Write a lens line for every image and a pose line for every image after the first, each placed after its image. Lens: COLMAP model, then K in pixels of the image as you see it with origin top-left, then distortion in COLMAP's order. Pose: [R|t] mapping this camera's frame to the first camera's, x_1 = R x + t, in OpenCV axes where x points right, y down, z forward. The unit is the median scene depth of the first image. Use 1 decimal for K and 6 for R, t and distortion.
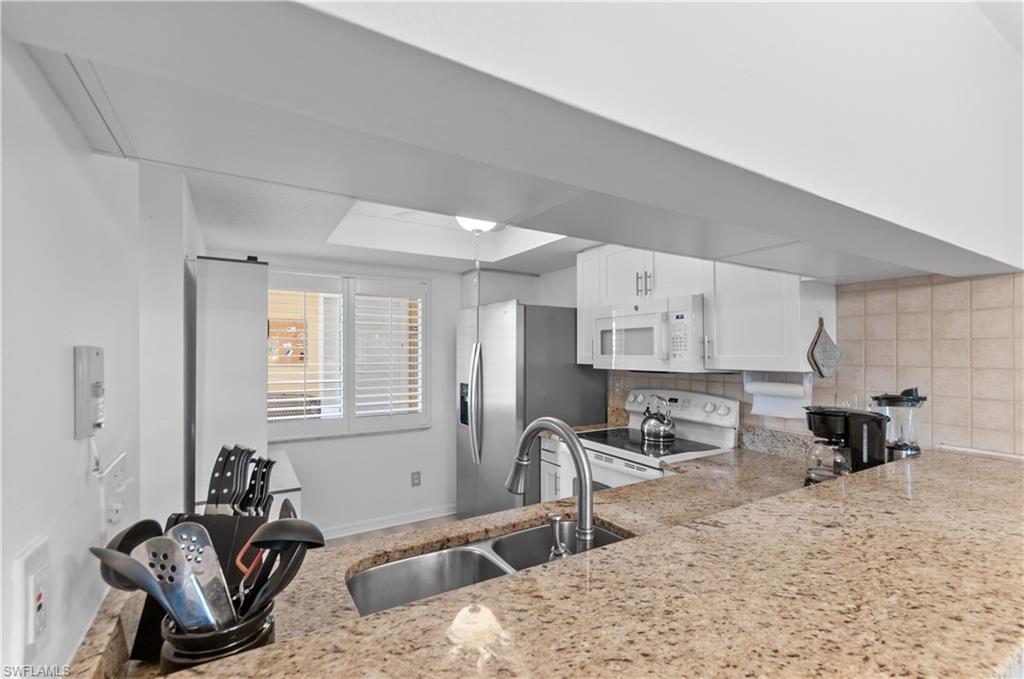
lens RADIAL K [[458.0, 0, 514.2], [0, 458.0, 344.4], [0, 0, 1]] dist [-0.002384, -0.000586]
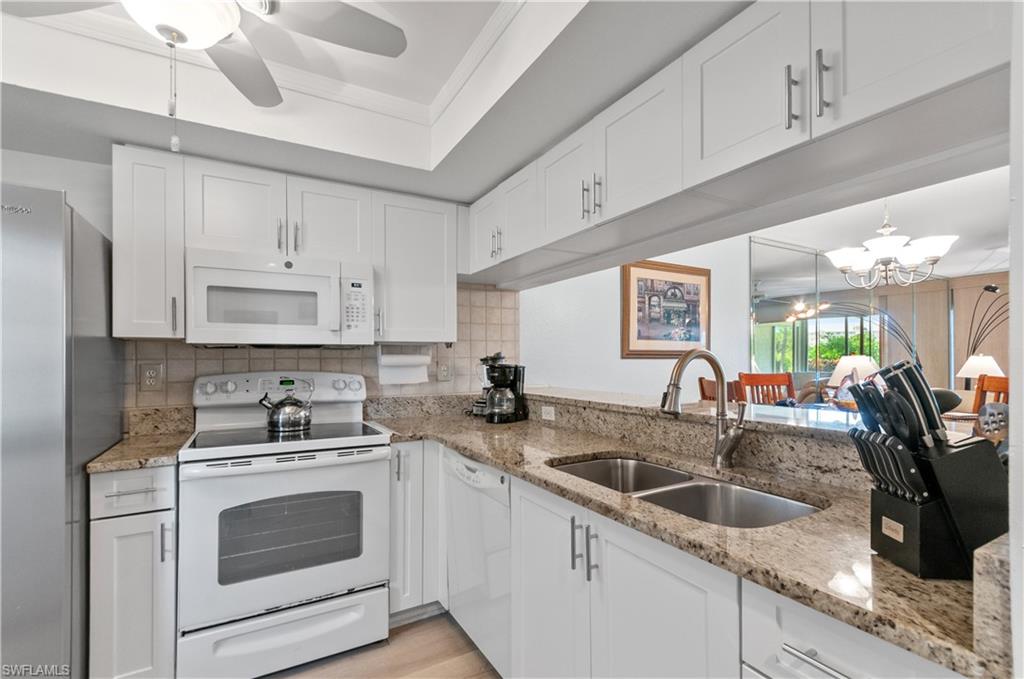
lens RADIAL K [[458.0, 0, 516.3], [0, 458.0, 358.3], [0, 0, 1]] dist [-0.002384, -0.000586]
pose [[0.028283, -0.002319, 0.999597, -0.507847], [-0.011043, 0.999936, 0.002633, 0.074645], [-0.999539, -0.011113, 0.028256, 0.586272]]
